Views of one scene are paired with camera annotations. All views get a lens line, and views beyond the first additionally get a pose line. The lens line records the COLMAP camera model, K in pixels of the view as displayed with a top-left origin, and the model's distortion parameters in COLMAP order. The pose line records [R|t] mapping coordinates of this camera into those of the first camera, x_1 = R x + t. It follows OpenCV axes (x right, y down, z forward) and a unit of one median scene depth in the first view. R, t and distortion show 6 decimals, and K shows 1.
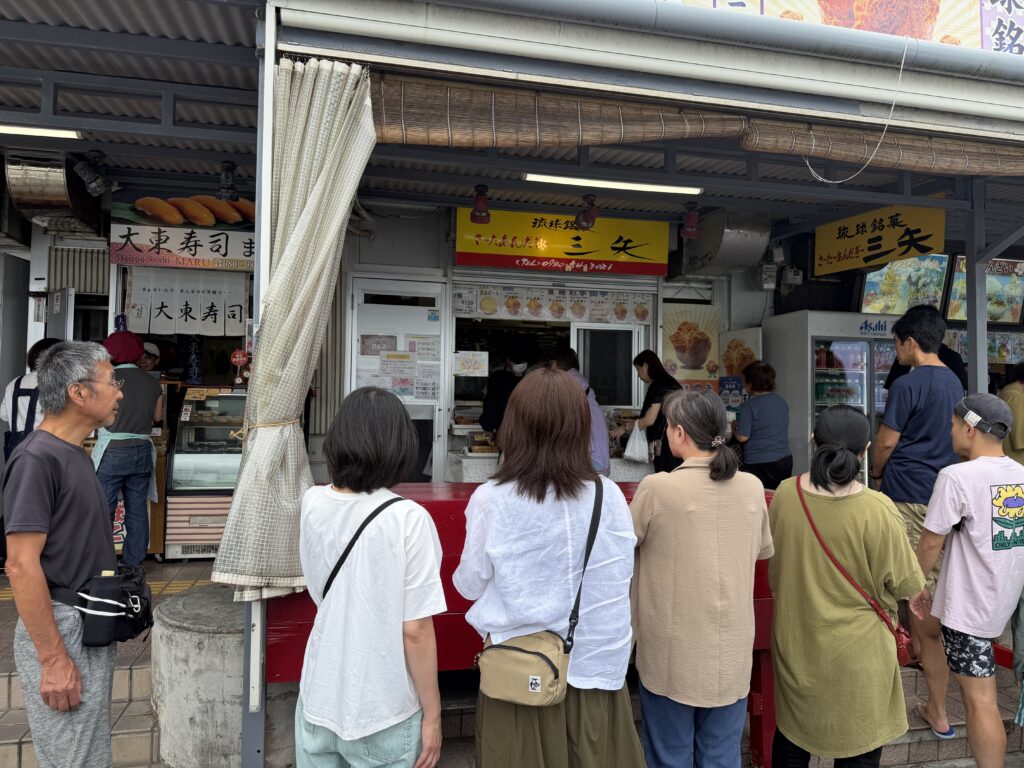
lens RADIAL K [[708.0, 0, 508.1], [0, 708.0, 383.0], [0, 0, 1]] dist [0.003115, -0.005382]
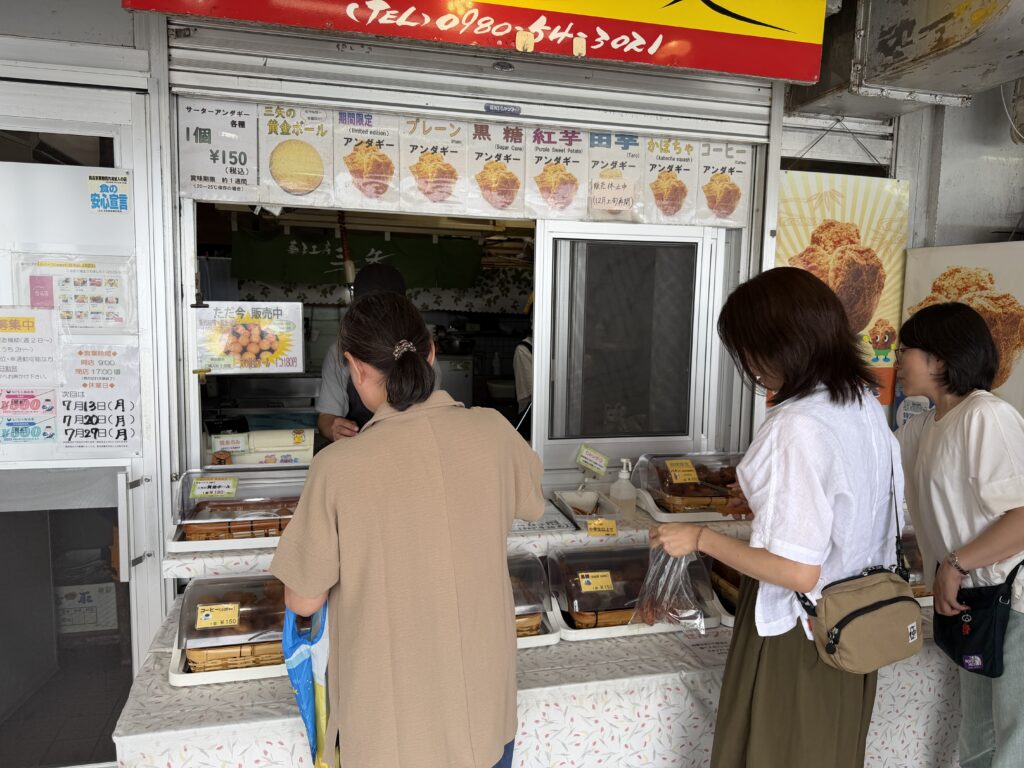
lens RADIAL K [[708.0, 0, 515.2], [0, 708.0, 390.2], [0, 0, 1]] dist [0.003115, -0.005382]
pose [[0.999587, 0.002805, 0.028593, 0.067634], [-0.007151, 0.988194, 0.153038, -0.054686], [-0.027826, -0.153180, 0.987806, 0.625430]]
